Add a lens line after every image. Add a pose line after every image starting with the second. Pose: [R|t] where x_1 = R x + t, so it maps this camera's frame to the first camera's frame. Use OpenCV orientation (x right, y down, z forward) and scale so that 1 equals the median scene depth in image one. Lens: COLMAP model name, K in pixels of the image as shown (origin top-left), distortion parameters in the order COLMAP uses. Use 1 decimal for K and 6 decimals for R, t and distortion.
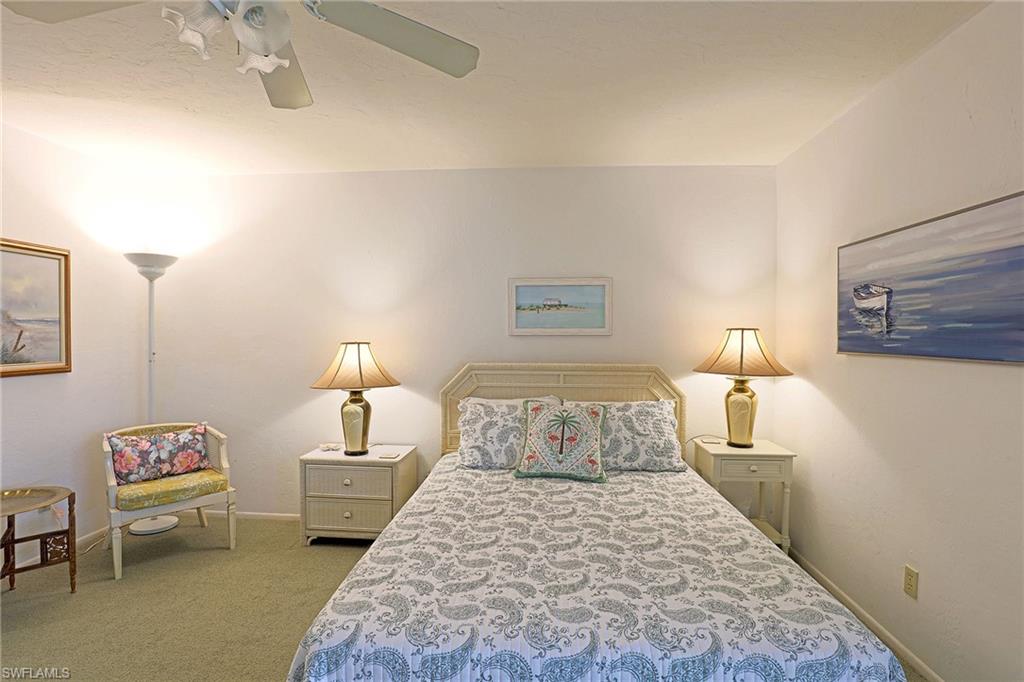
lens RADIAL K [[500.6, 0, 512.0], [0, 500.6, 341.0], [0, 0, 1]] dist [-0.033559, 0.004828]
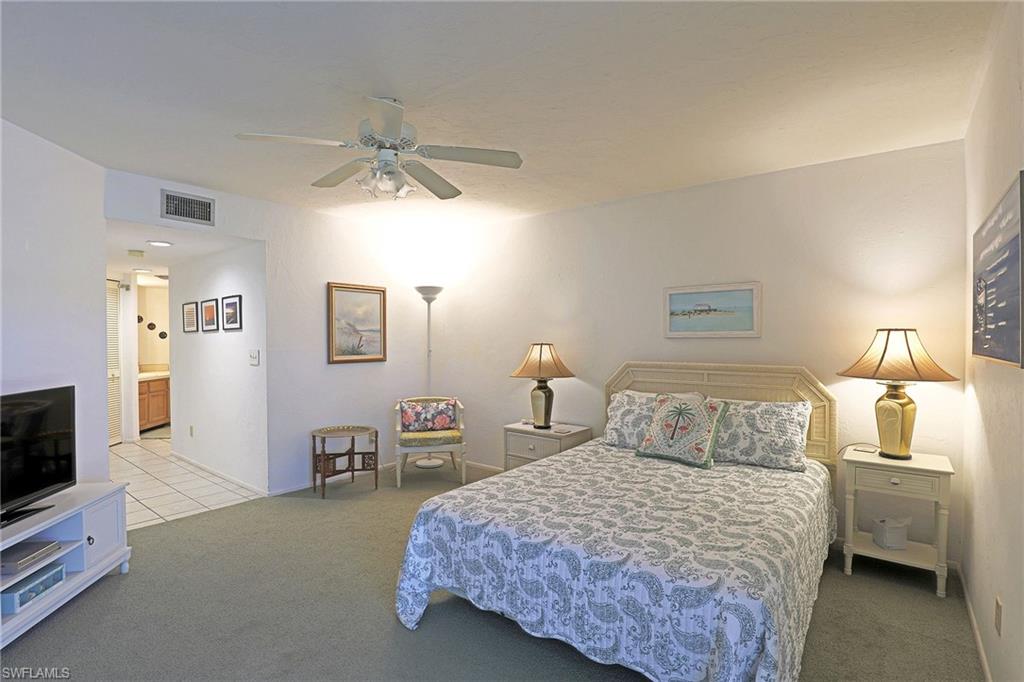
lens RADIAL K [[483.4, 0, 511.9], [0, 483.4, 343.4], [0, 0, 1]] dist [-0.031395, -0.000021]
pose [[0.830025, 0.001202, -0.557725, 0.366303], [-0.004173, 0.999983, -0.004054, 0.008005], [0.557711, 0.005692, 0.830016, -0.118790]]
